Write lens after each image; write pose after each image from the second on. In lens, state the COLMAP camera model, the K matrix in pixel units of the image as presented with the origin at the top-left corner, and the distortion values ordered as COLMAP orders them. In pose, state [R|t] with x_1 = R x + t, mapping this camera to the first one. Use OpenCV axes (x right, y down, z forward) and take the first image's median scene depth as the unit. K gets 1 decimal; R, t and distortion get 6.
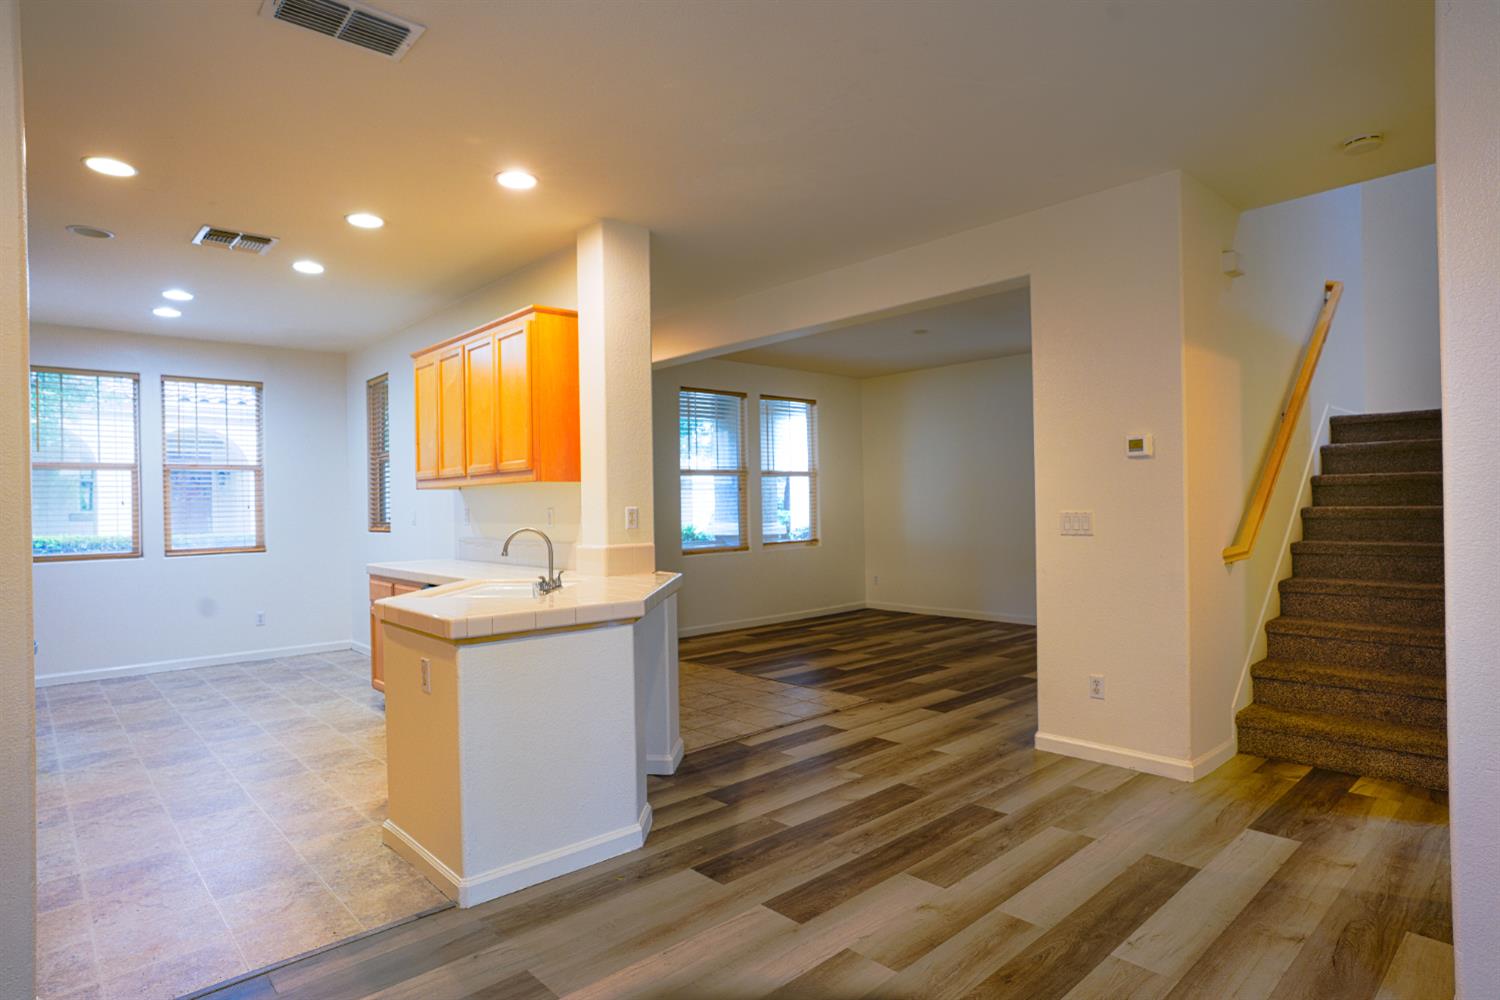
lens RADIAL K [[811.5, 0, 750.1], [0, 811.5, 502.8], [0, 0, 1]] dist [-0.046047, 0.033585]
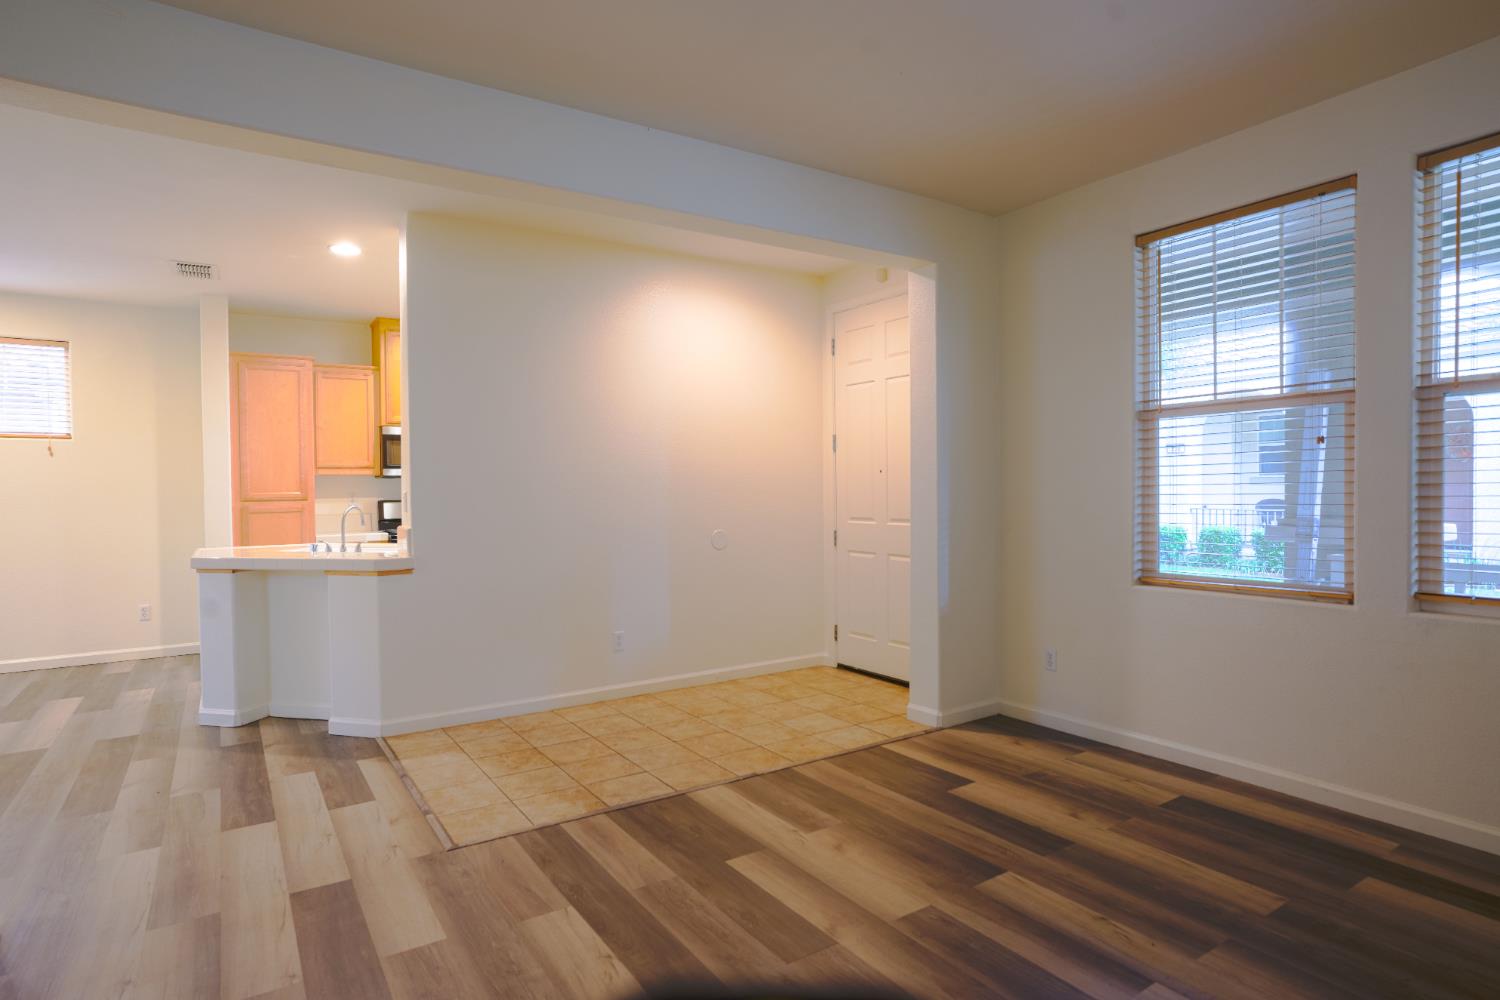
lens RADIAL K [[811.5, 0, 750.1], [0, 811.5, 502.8], [0, 0, 1]] dist [-0.046047, 0.033585]
pose [[-0.161322, 0.038989, -0.986131, 0.798473], [0.014650, 0.999204, 0.037109, -0.013072], [0.986793, -0.008460, -0.161764, 1.577902]]
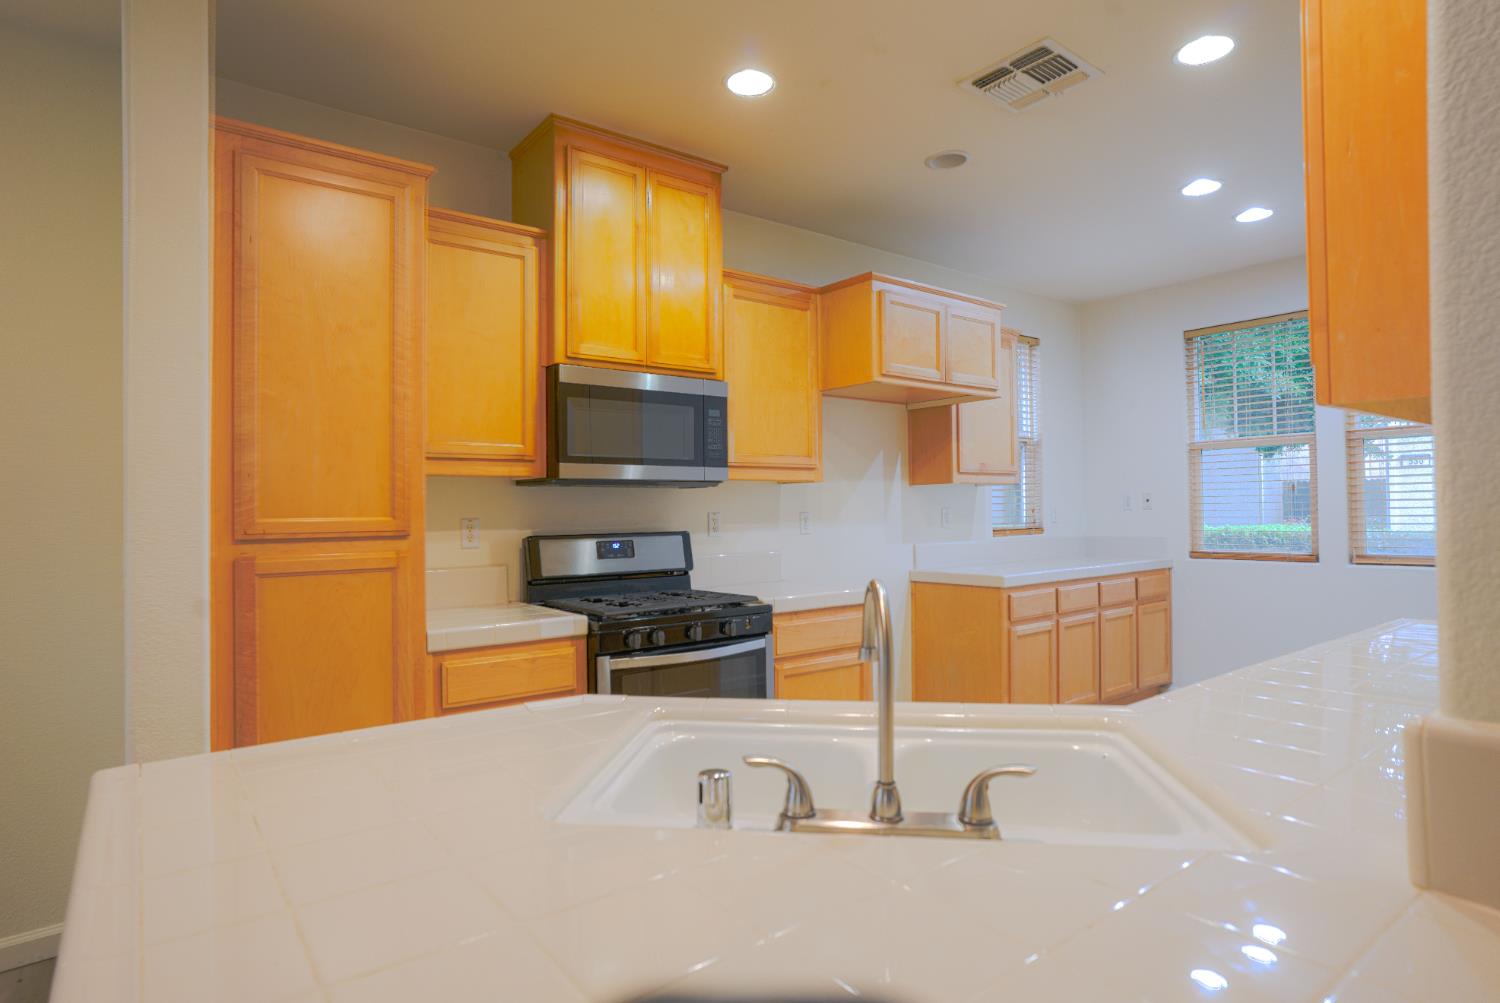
lens RADIAL K [[819.1, 0, 735.6], [0, 819.1, 505.3], [0, 0, 1]] dist [-0.063919, 0.037183]
pose [[-0.086782, 0.012024, -0.996155, 0.024863], [0.009582, 0.999891, 0.011234, -0.002202], [0.996181, -0.008570, -0.086888, 0.821436]]
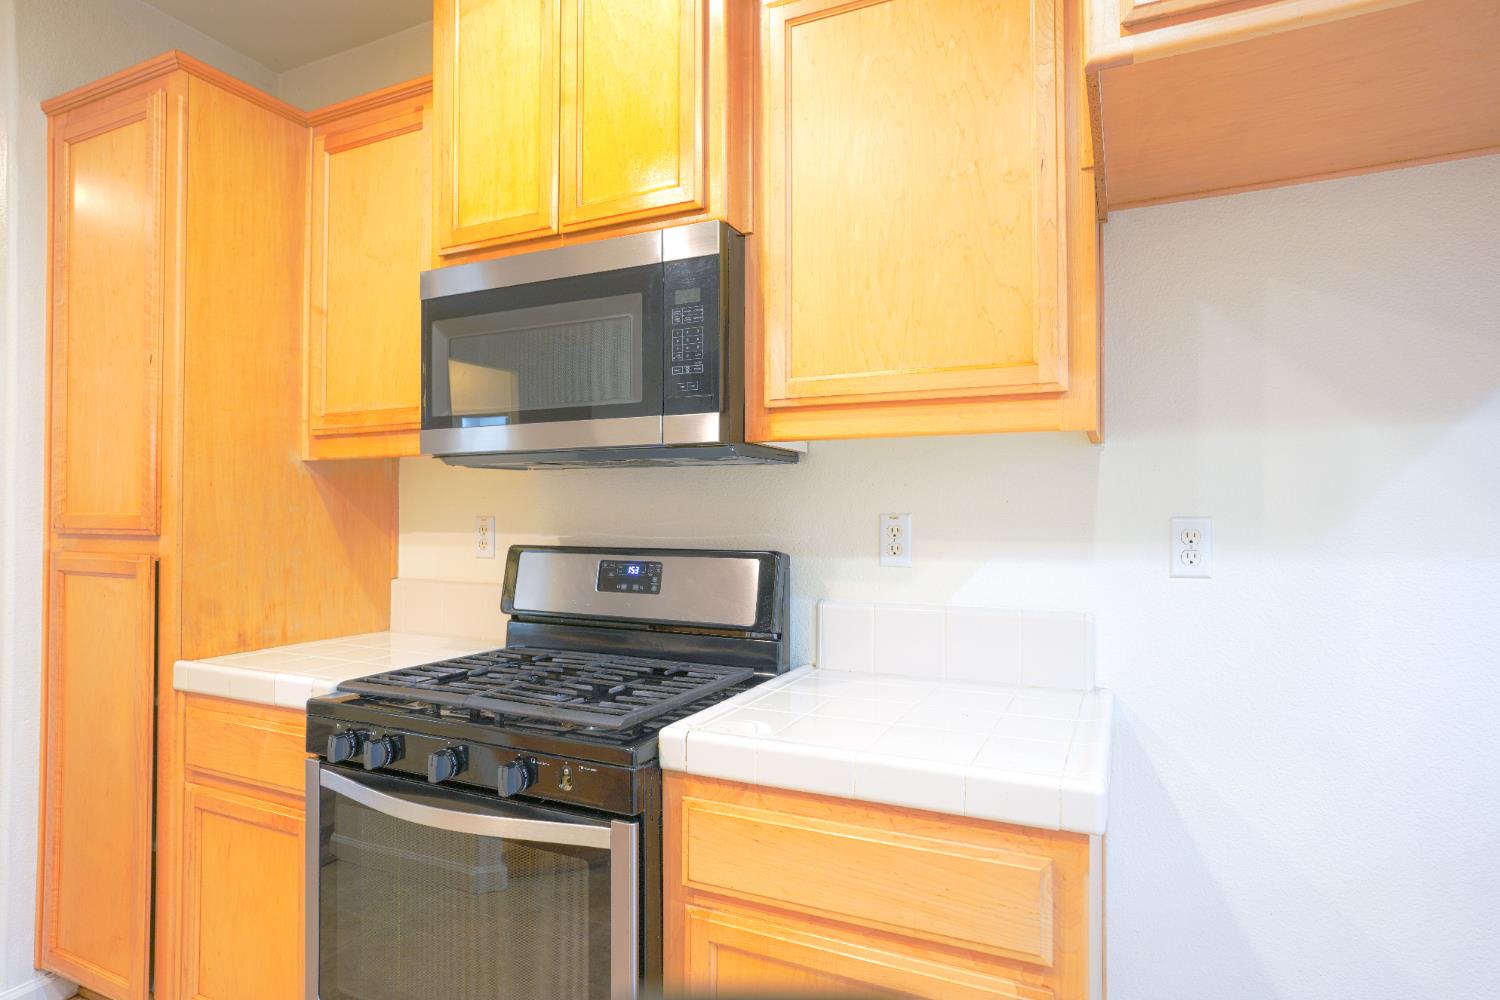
lens RADIAL K [[811.5, 0, 750.1], [0, 811.5, 502.8], [0, 0, 1]] dist [-0.046047, 0.033585]
pose [[-0.924135, 0.011356, -0.381897, -0.626911], [0.013155, 0.999911, -0.002101, 0.009492], [0.381839, -0.006965, -0.924203, 1.065434]]
